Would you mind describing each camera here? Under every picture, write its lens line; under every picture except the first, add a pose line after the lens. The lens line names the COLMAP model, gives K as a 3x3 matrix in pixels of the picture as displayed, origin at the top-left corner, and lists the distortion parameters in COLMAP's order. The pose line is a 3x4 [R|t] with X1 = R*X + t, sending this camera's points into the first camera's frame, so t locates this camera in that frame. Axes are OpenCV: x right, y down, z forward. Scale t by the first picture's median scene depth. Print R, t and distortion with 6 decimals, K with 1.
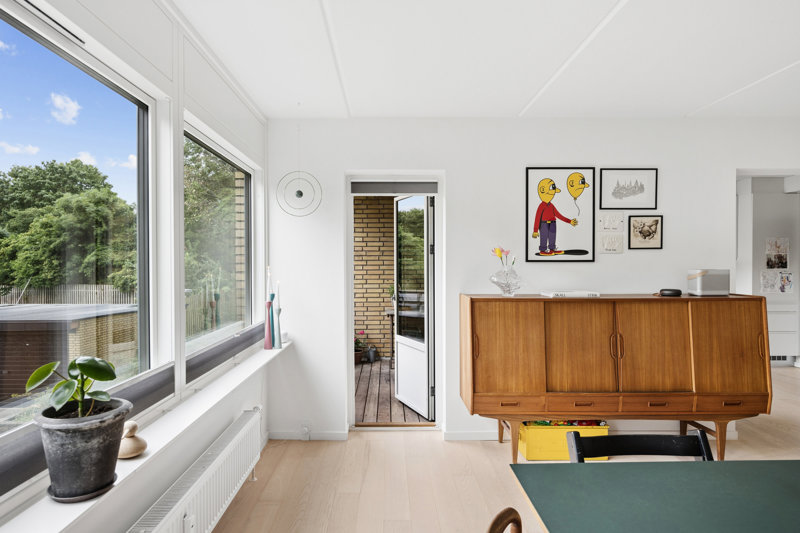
lens RADIAL K [[436.8, 0, 384.0], [0, 436.8, 269.2], [0, 0, 1]] dist [-0.001710, -0.000959]
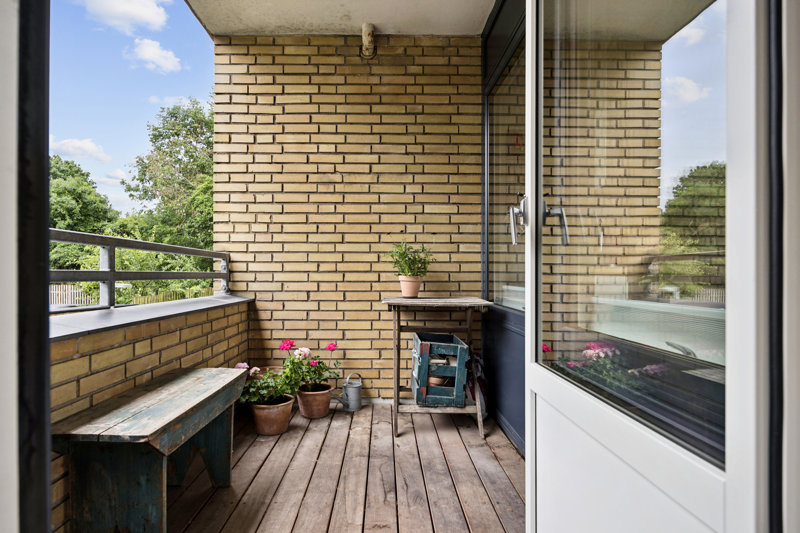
lens RADIAL K [[400.2, 0, 400.7], [0, 400.2, 272.5], [0, 0, 1]] dist [-0.000274, -0.000138]
pose [[0.998799, 0.005424, 0.048695, 0.001070], [-0.004755, 0.999893, -0.013844, 0.071440], [-0.048765, 0.013596, 0.998718, 0.566812]]
